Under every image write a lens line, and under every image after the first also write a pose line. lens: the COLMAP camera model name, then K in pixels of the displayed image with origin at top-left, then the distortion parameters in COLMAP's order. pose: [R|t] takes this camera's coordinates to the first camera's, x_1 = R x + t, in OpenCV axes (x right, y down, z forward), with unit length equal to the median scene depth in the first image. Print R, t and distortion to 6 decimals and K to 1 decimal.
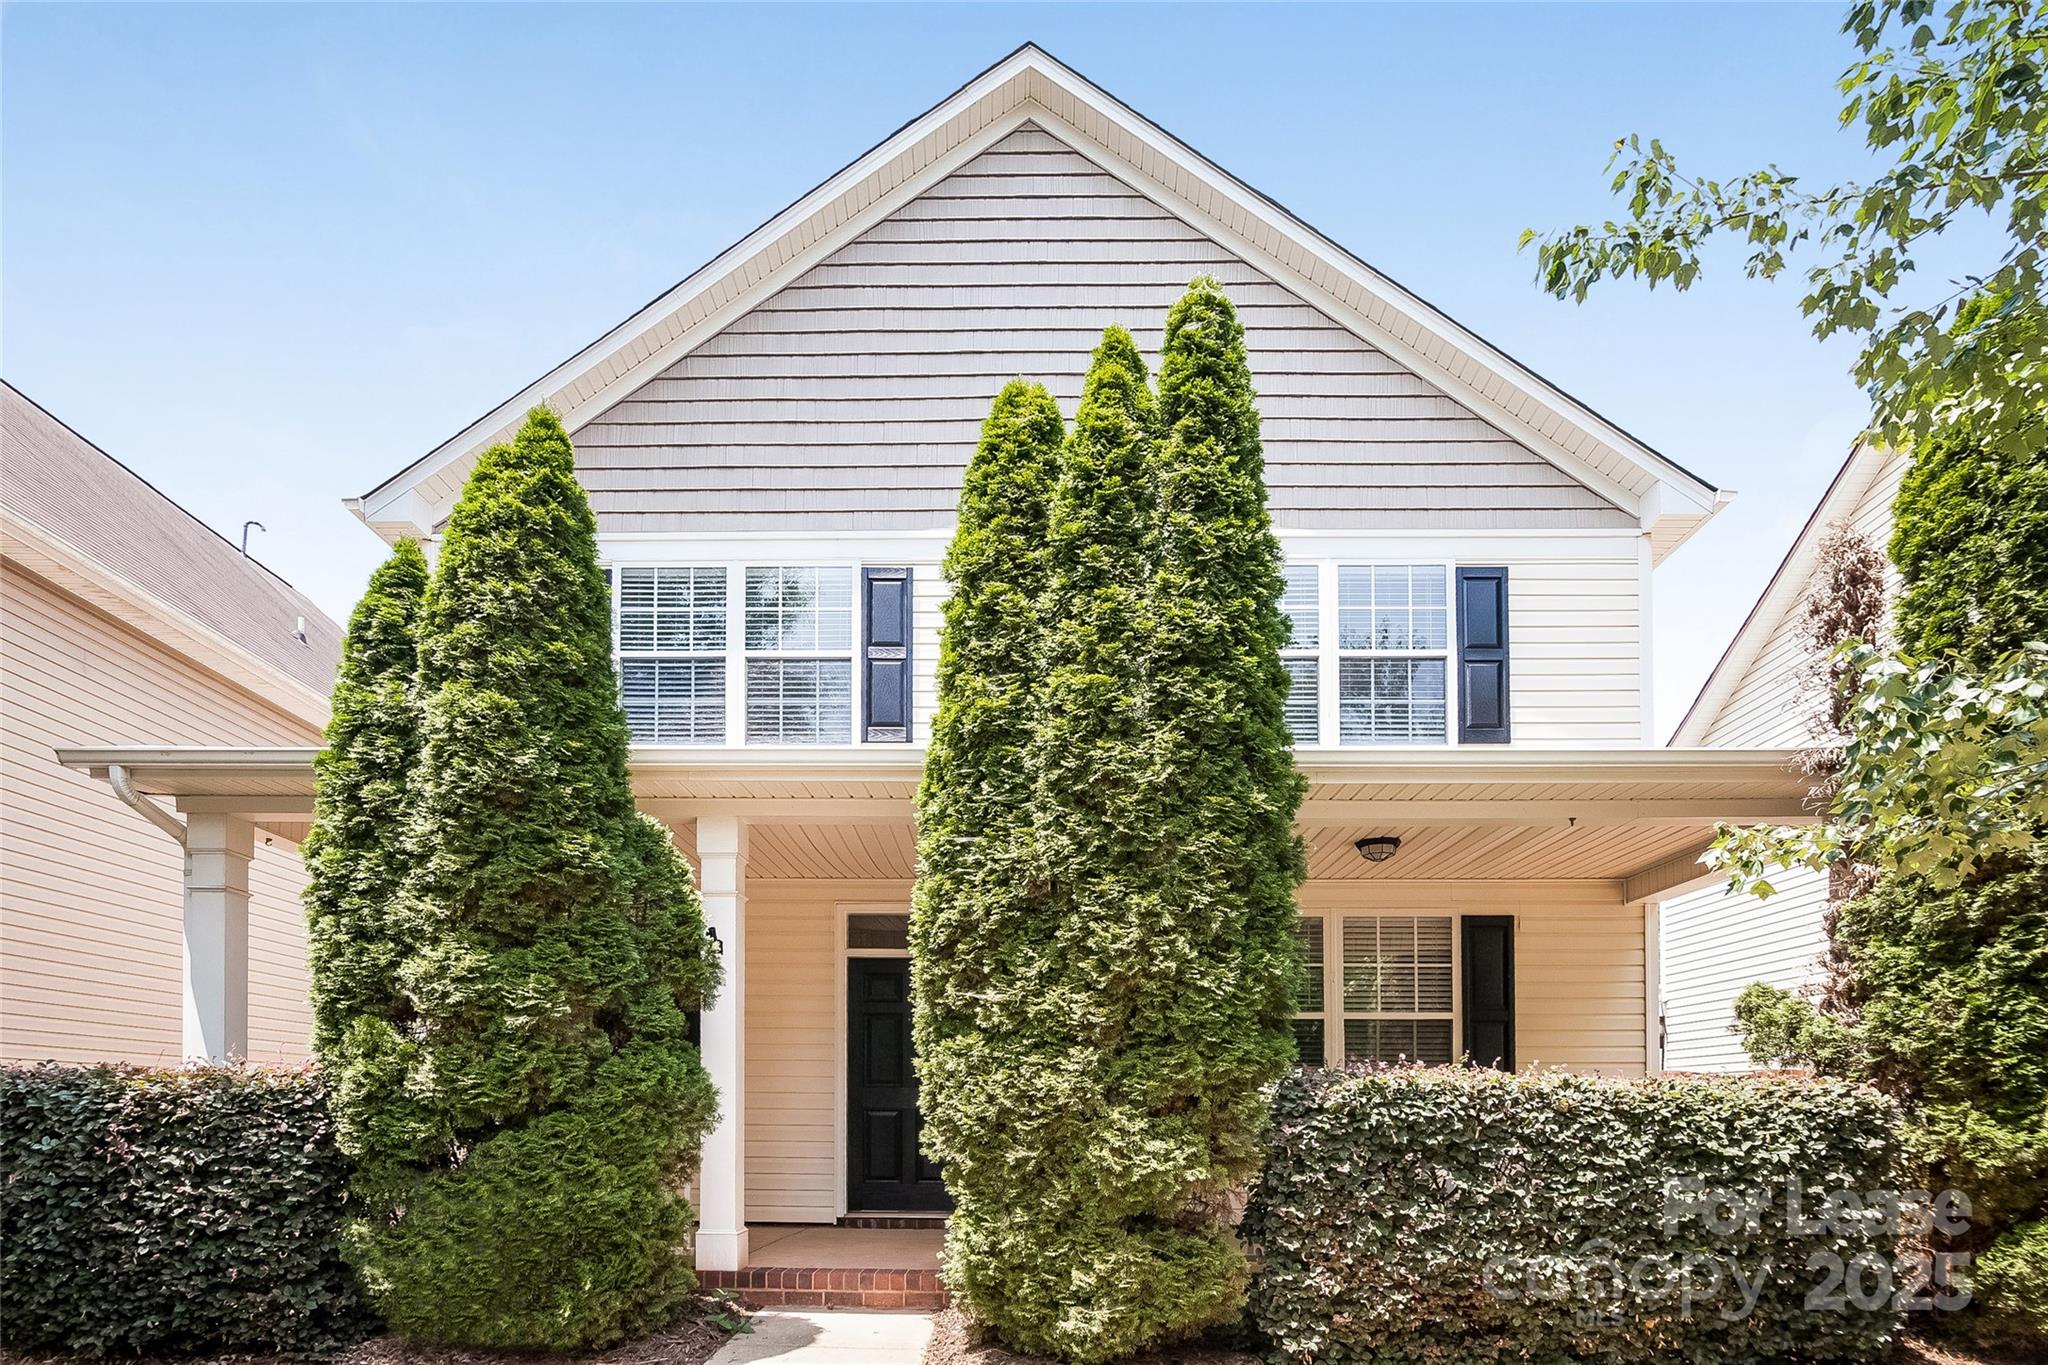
lens RADIAL K [[982.1, 0, 1034.7], [0, 982.1, 677.9], [0, 0, 1]] dist [-0.001205, -0.000476]
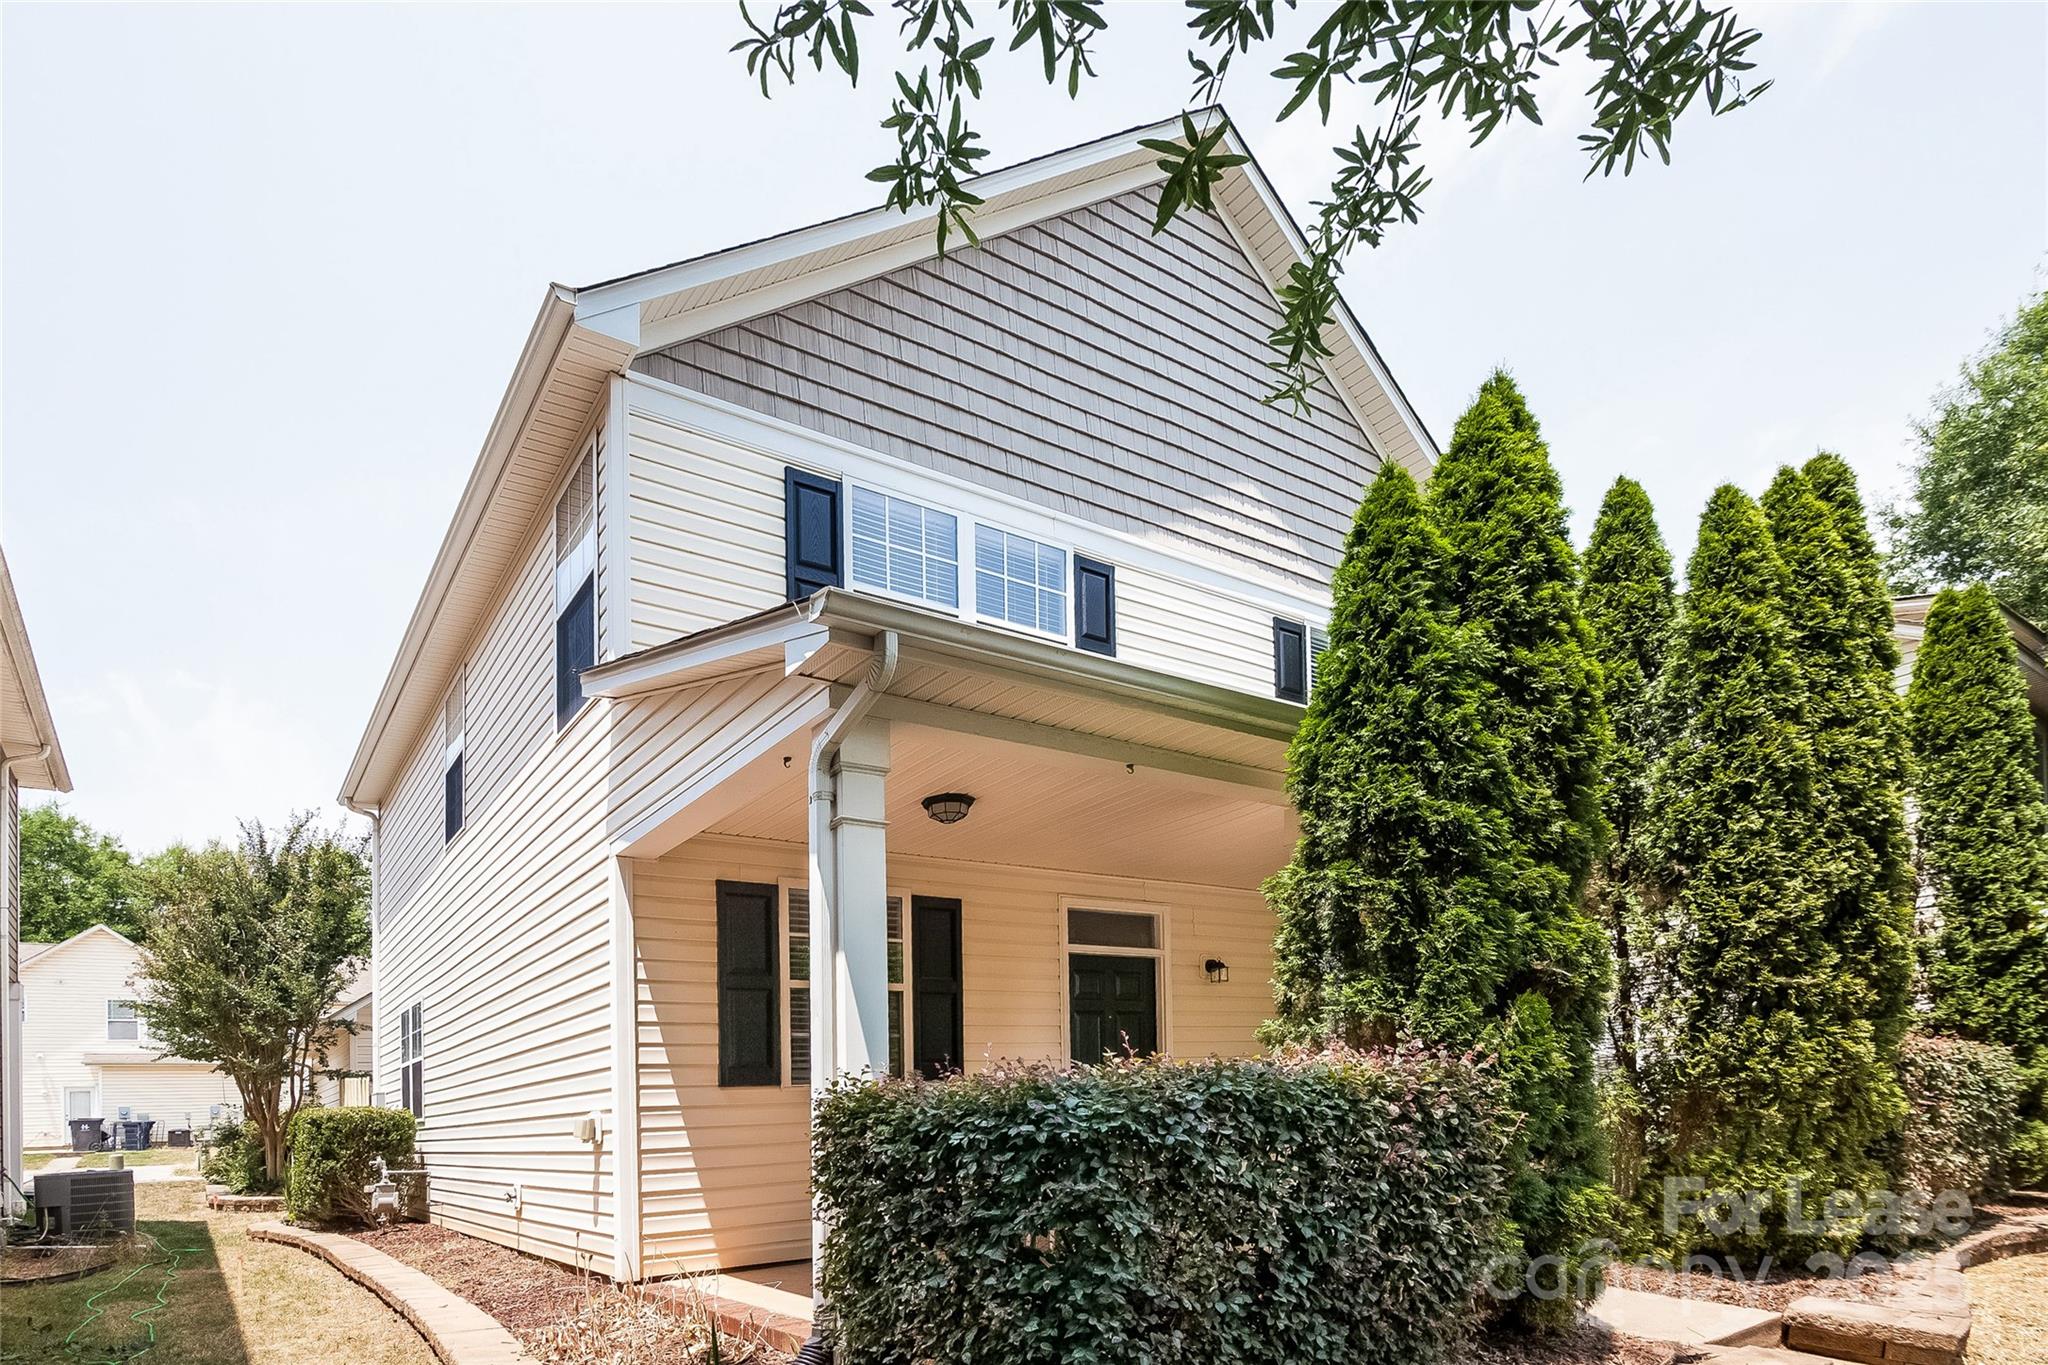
lens RADIAL K [[982.1, 0, 1034.7], [0, 982.1, 677.9], [0, 0, 1]] dist [-0.001205, -0.000476]
pose [[0.844654, 0.177221, 0.505126, -0.882176], [-0.167295, 0.983736, -0.065393, 0.103368], [-0.508500, -0.029271, 0.860565, 0.232879]]
